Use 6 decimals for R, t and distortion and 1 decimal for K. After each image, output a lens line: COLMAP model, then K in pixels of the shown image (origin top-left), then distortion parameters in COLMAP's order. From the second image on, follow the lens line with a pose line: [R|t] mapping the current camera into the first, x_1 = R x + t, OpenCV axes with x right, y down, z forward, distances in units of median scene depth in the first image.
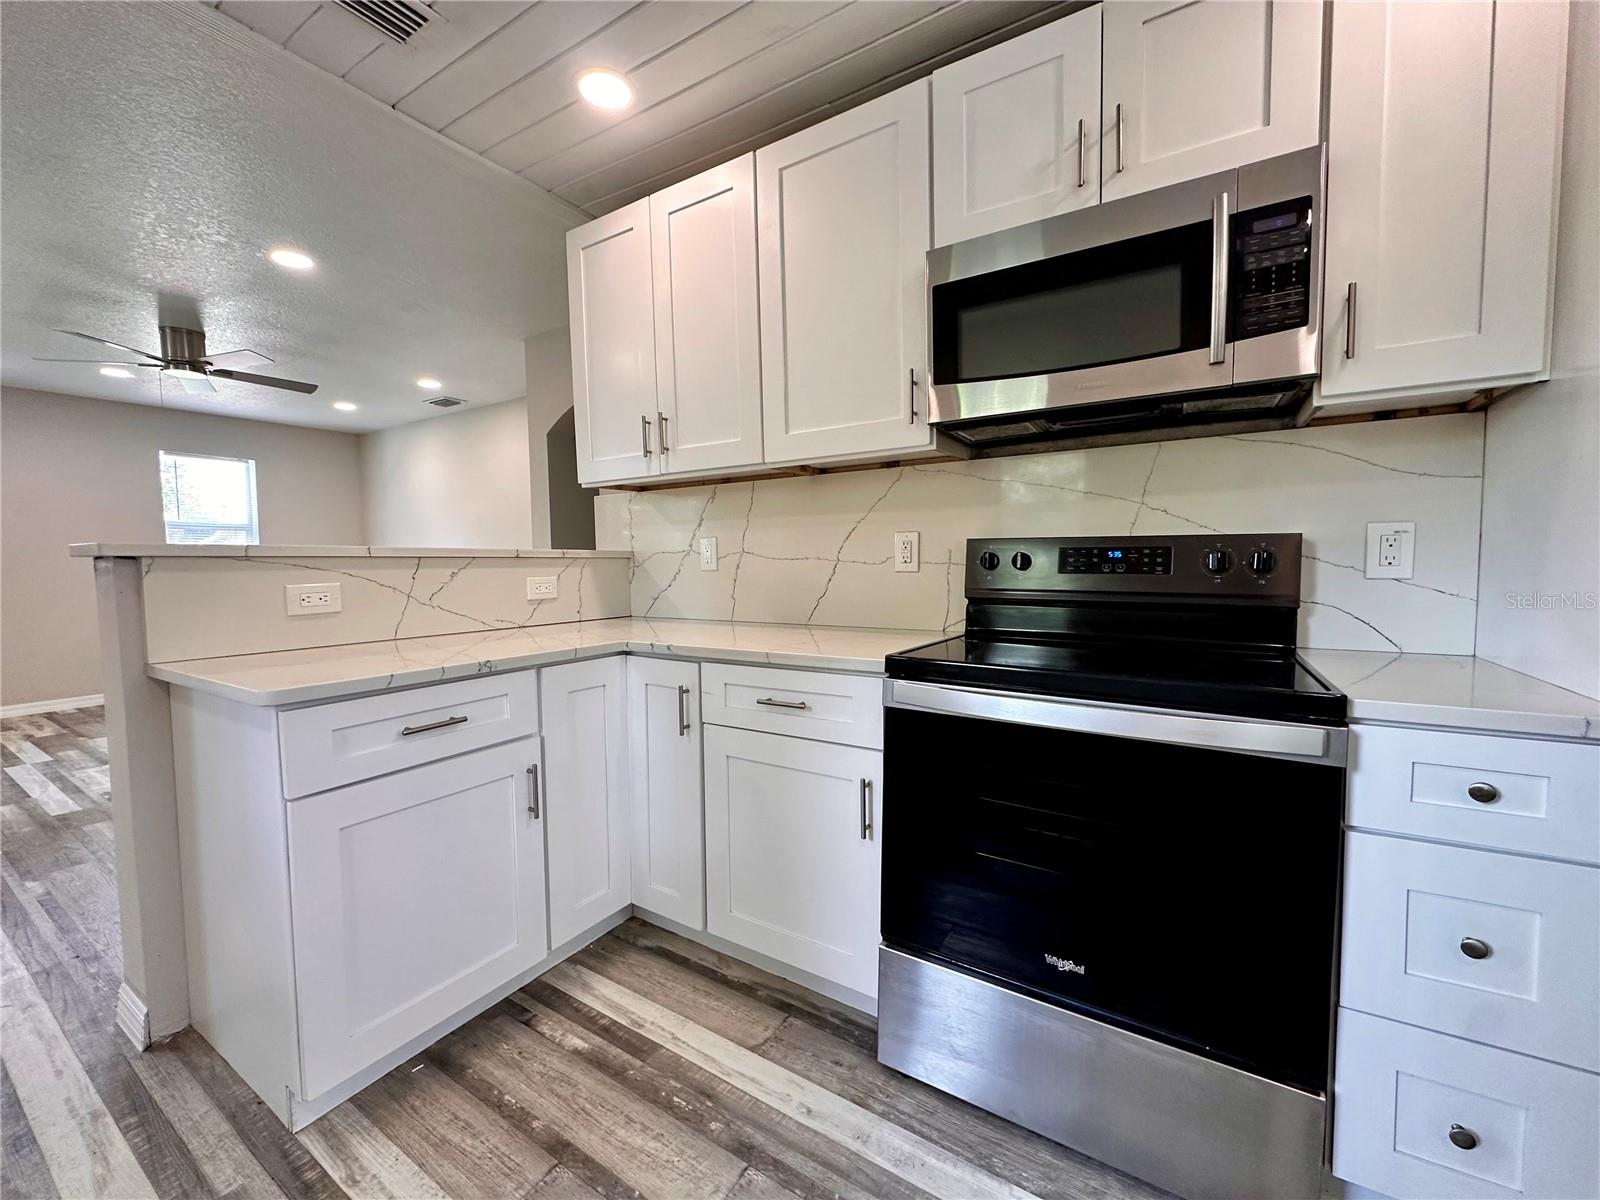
lens RADIAL K [[638.8, 0, 800.7], [0, 638.8, 600.5], [0, 0, 1]] dist [-0.004371, 0.000628]
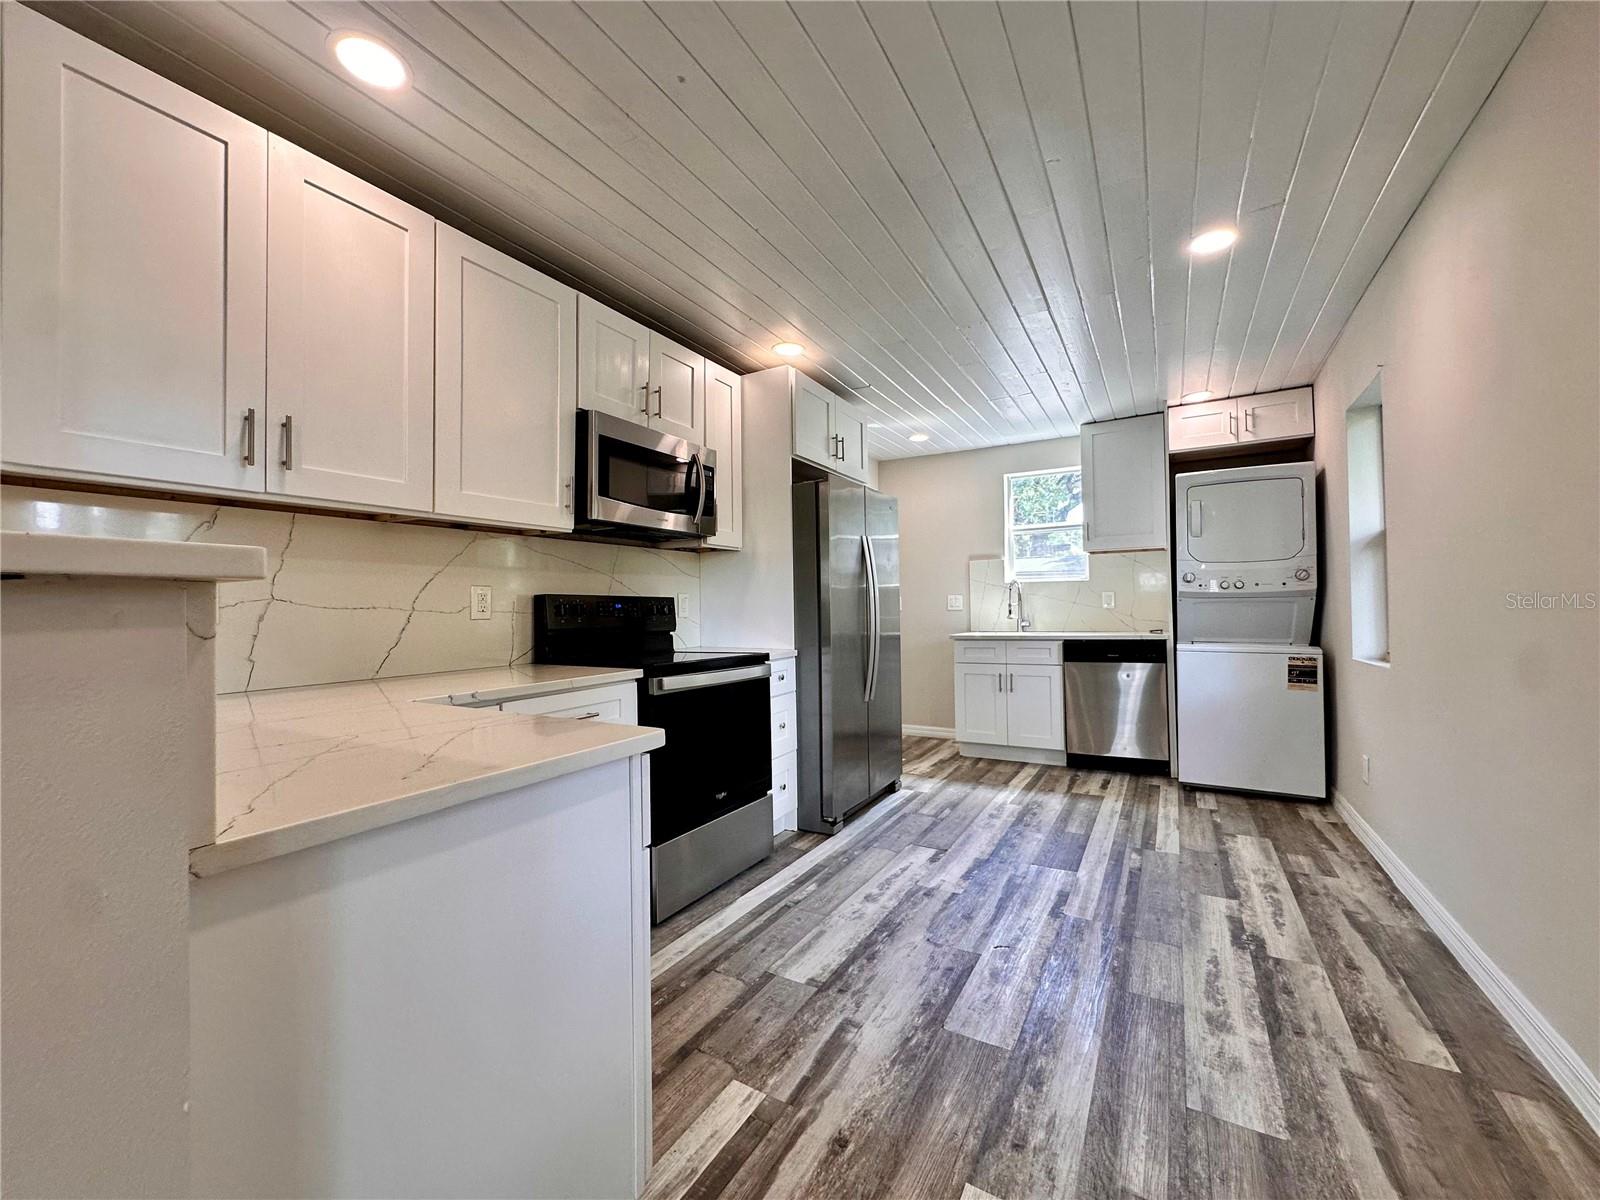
lens RADIAL K [[638.8, 0, 800.7], [0, 638.8, 600.5], [0, 0, 1]] dist [-0.004371, 0.000628]
pose [[-0.033429, 0.019556, 0.999250, -1.225967], [0.073617, 0.997141, -0.017052, -0.018890], [-0.996726, 0.072992, -0.034773, 0.528628]]
